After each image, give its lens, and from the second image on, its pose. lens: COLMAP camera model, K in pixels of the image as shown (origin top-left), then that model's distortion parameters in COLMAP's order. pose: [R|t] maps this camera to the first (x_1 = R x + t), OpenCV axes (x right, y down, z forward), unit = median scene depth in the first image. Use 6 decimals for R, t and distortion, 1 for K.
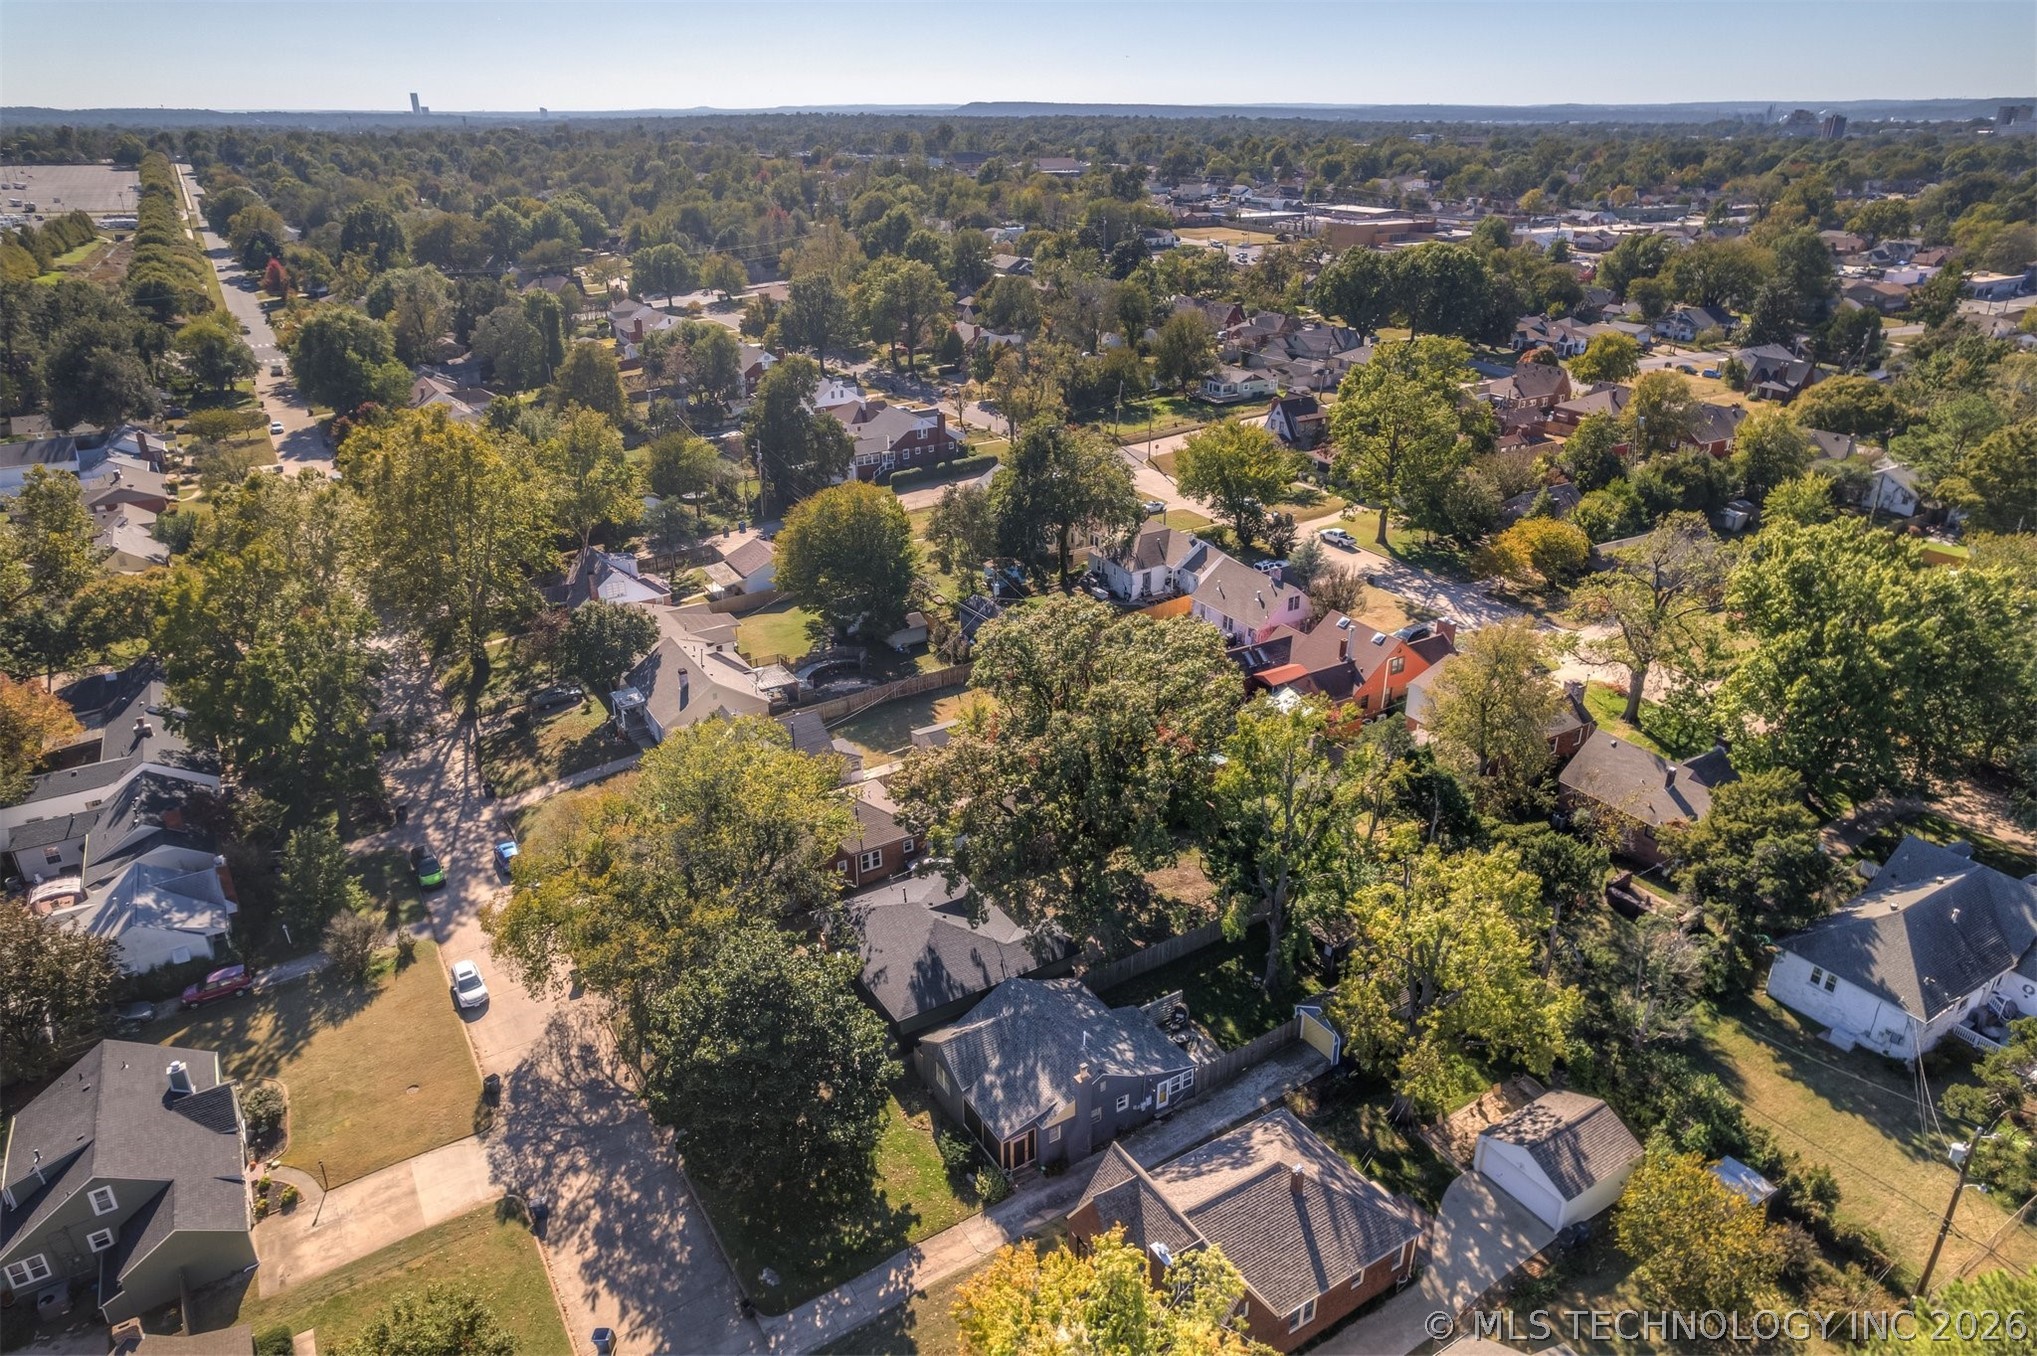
lens RADIAL K [[1300.1, 0, 1022.1], [0, 1300.1, 686.6], [0, 0, 1]] dist [-0.073733, 0.083015]
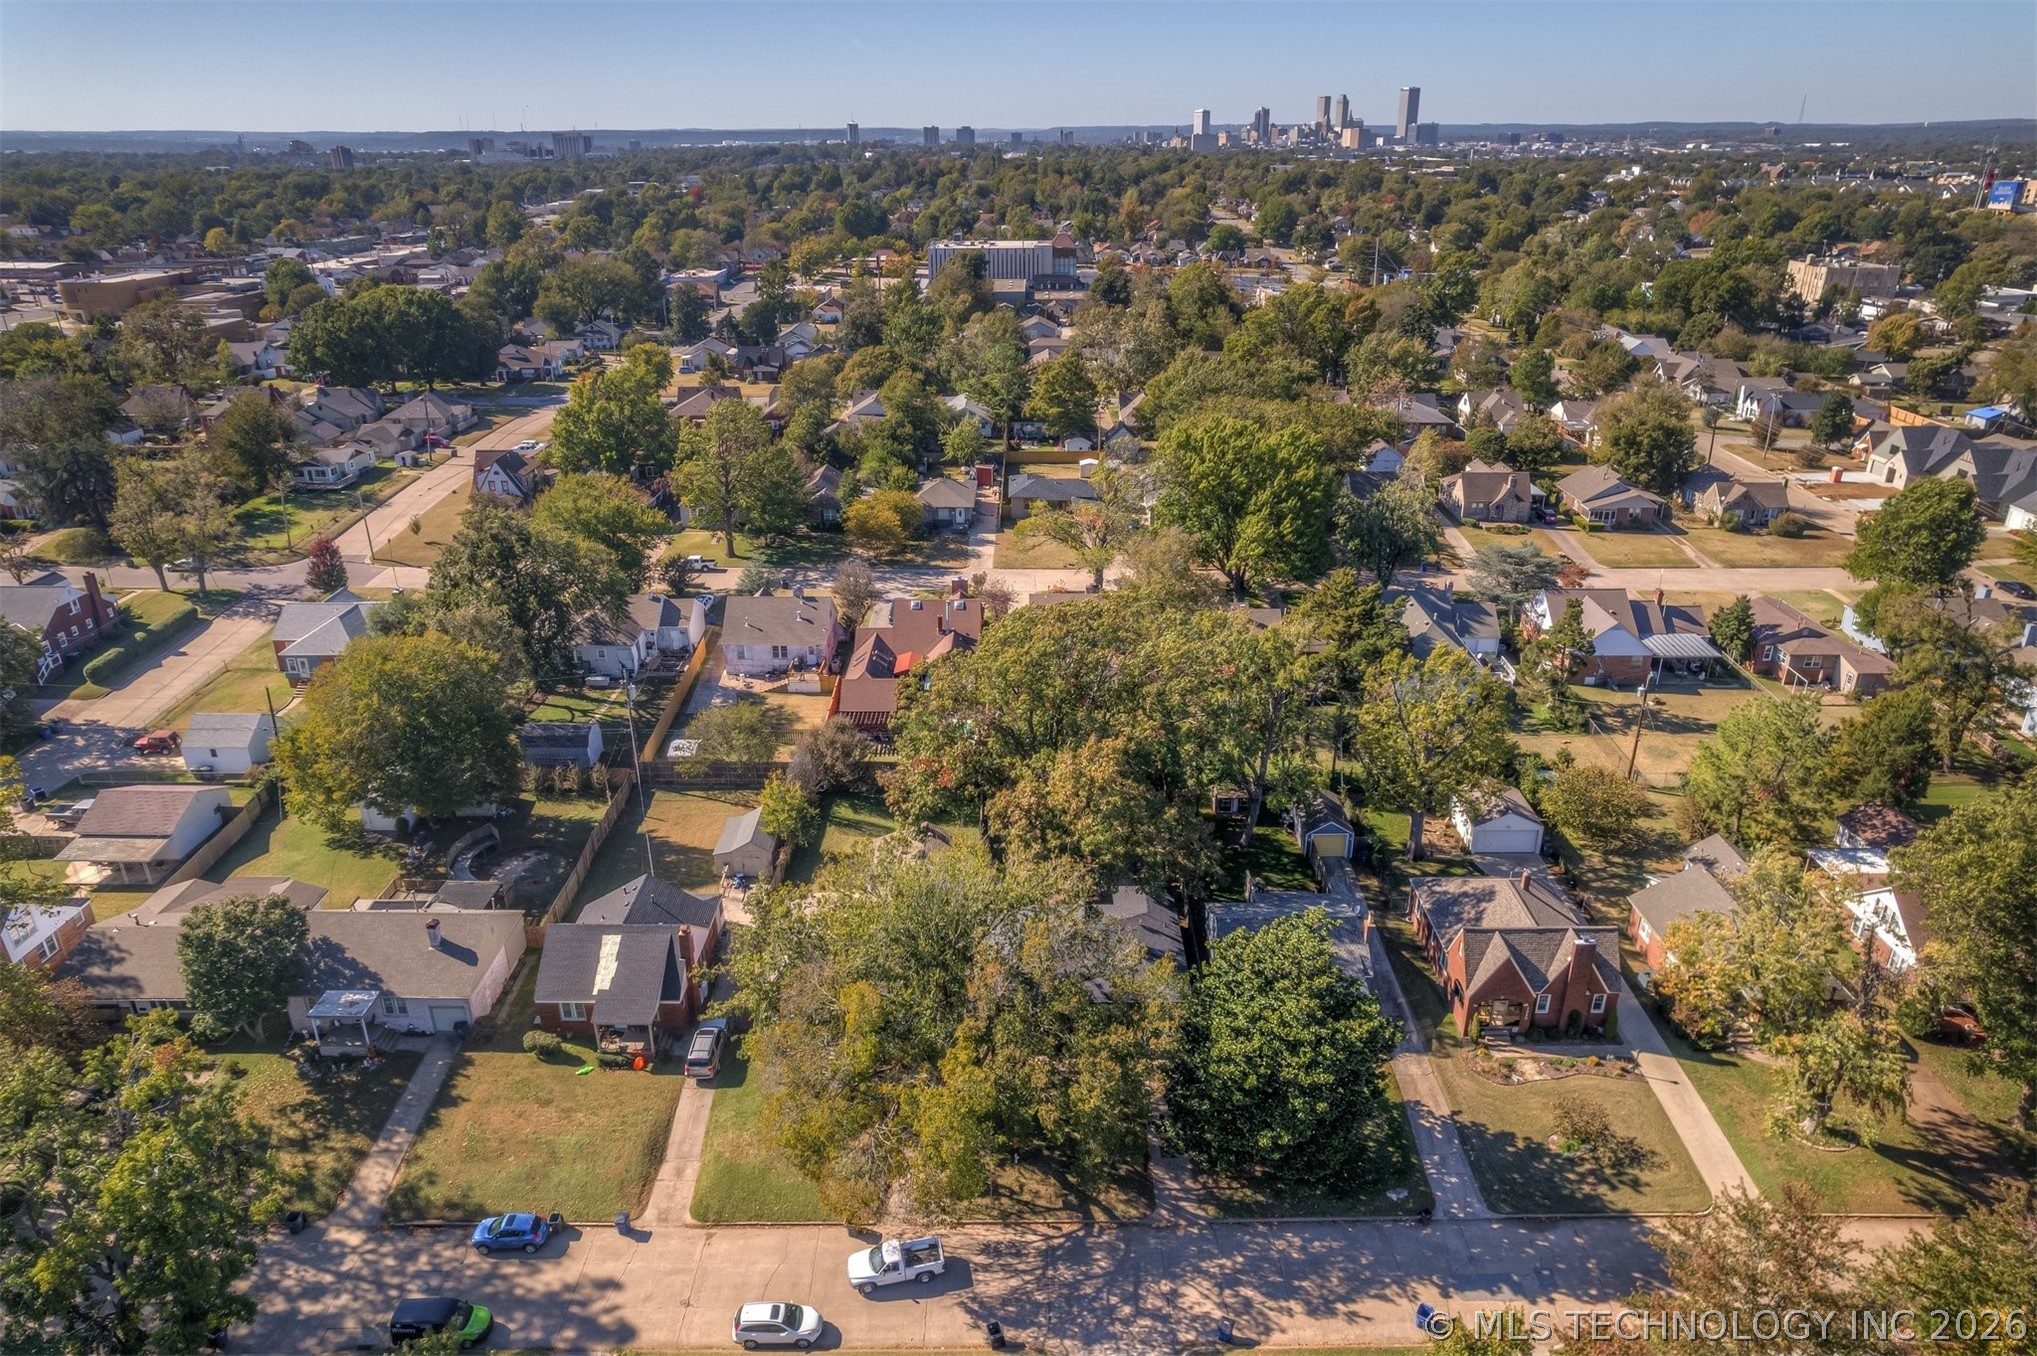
lens RADIAL K [[1300.1, 0, 1022.1], [0, 1300.1, 686.6], [0, 0, 1]] dist [-0.073733, 0.083015]
pose [[0.529562, -0.338475, 0.777817, -0.535016], [0.353652, 0.921549, 0.160244, -0.118479], [-0.771035, 0.190217, 0.607719, 0.240693]]
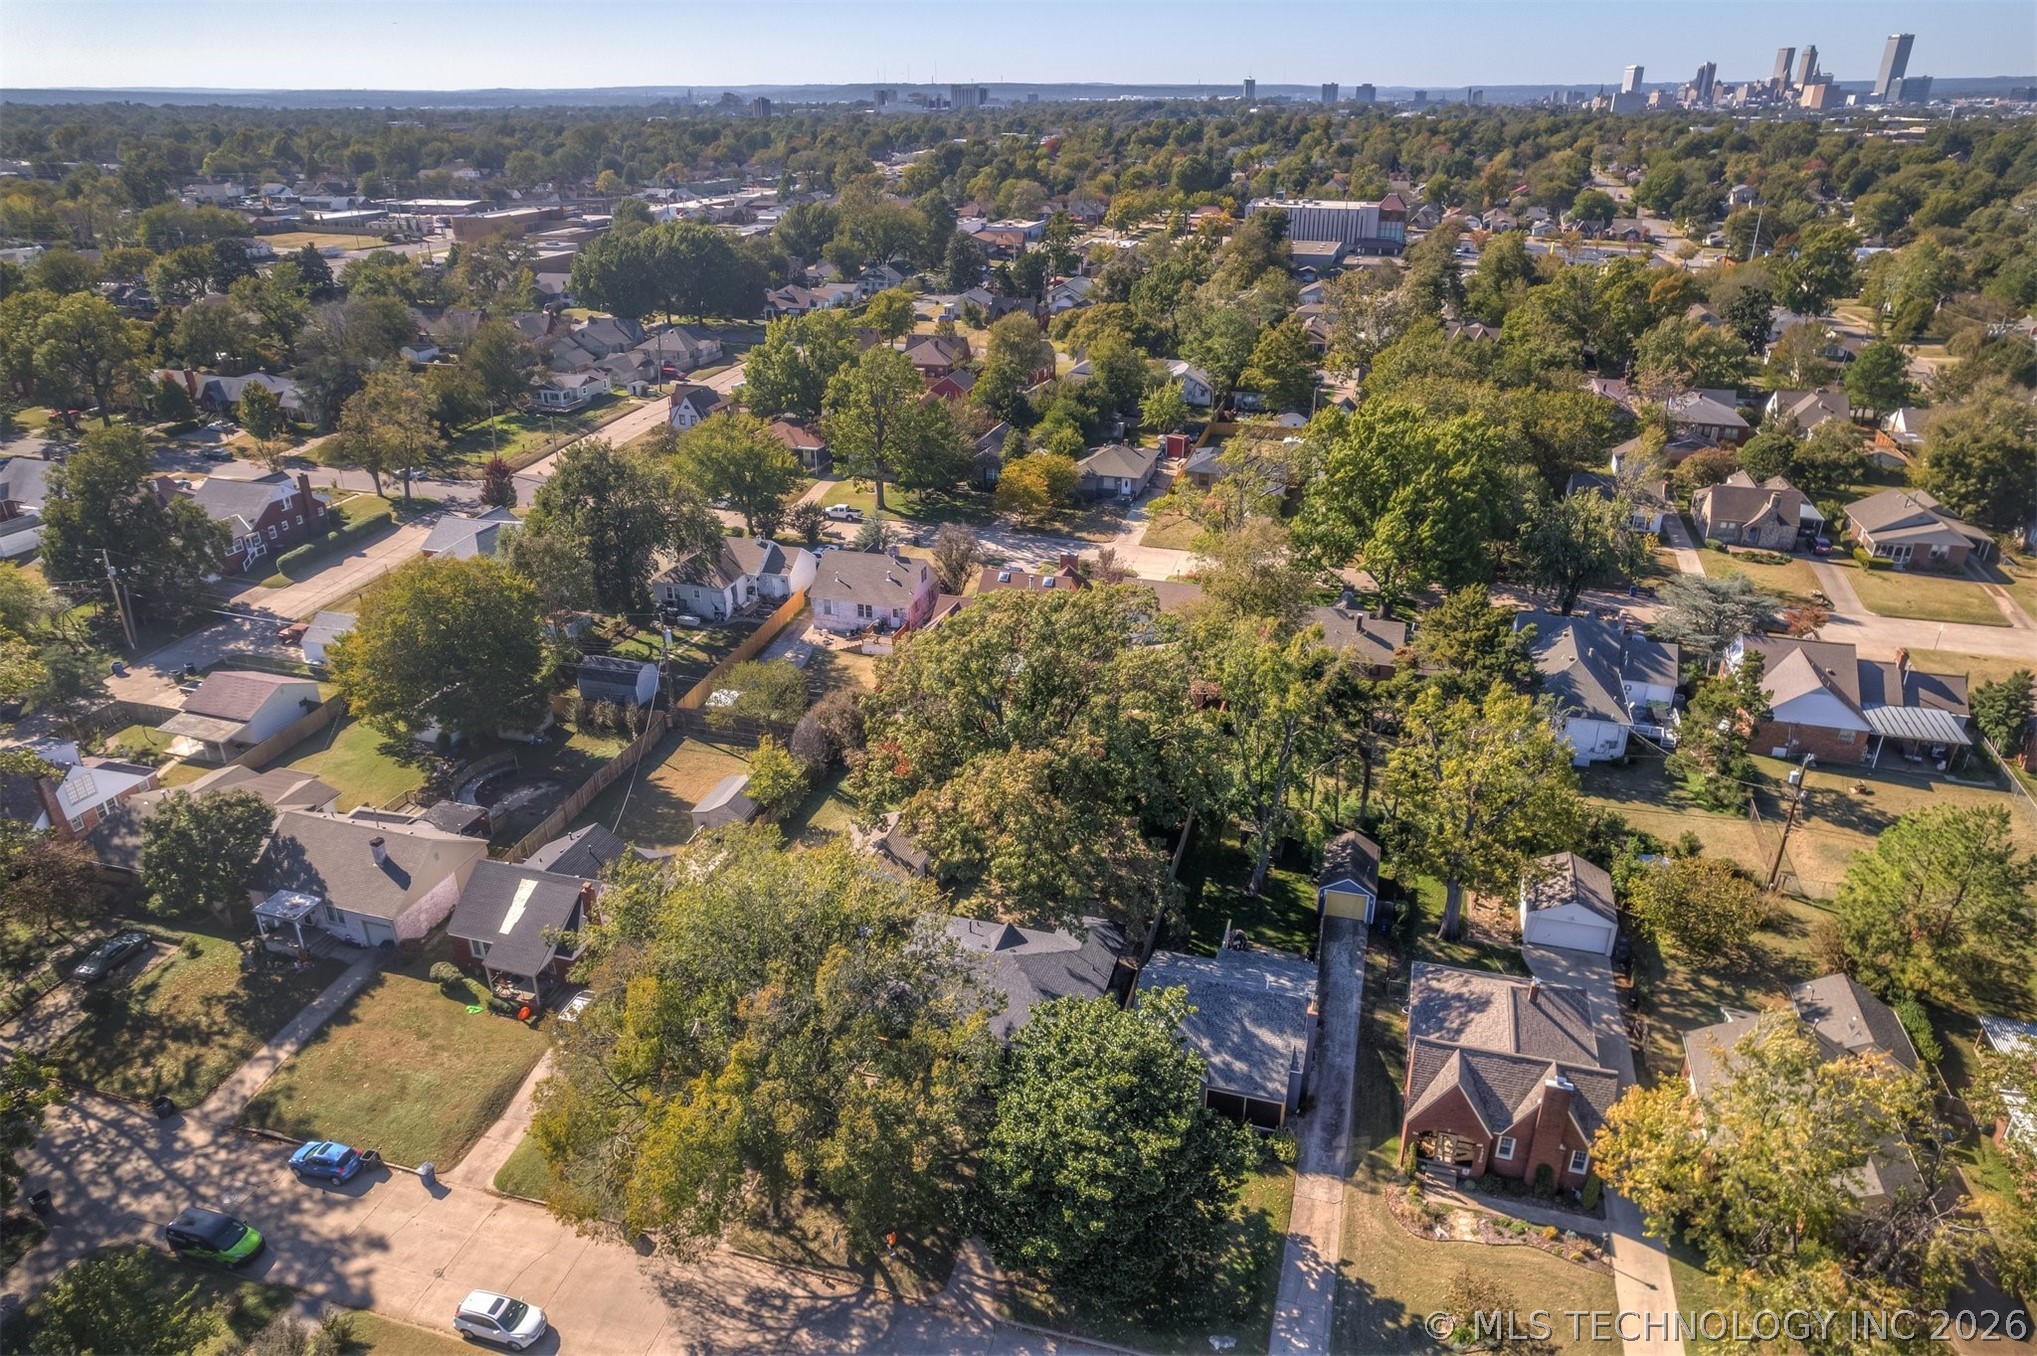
lens RADIAL K [[1300.1, 0, 1022.1], [0, 1300.1, 686.6], [0, 0, 1]] dist [-0.073733, 0.083015]
pose [[0.746400, -0.282063, 0.602767, -0.358637], [0.276110, 0.955357, 0.105153, -0.064229], [-0.605517, 0.087944, 0.790958, 0.153883]]
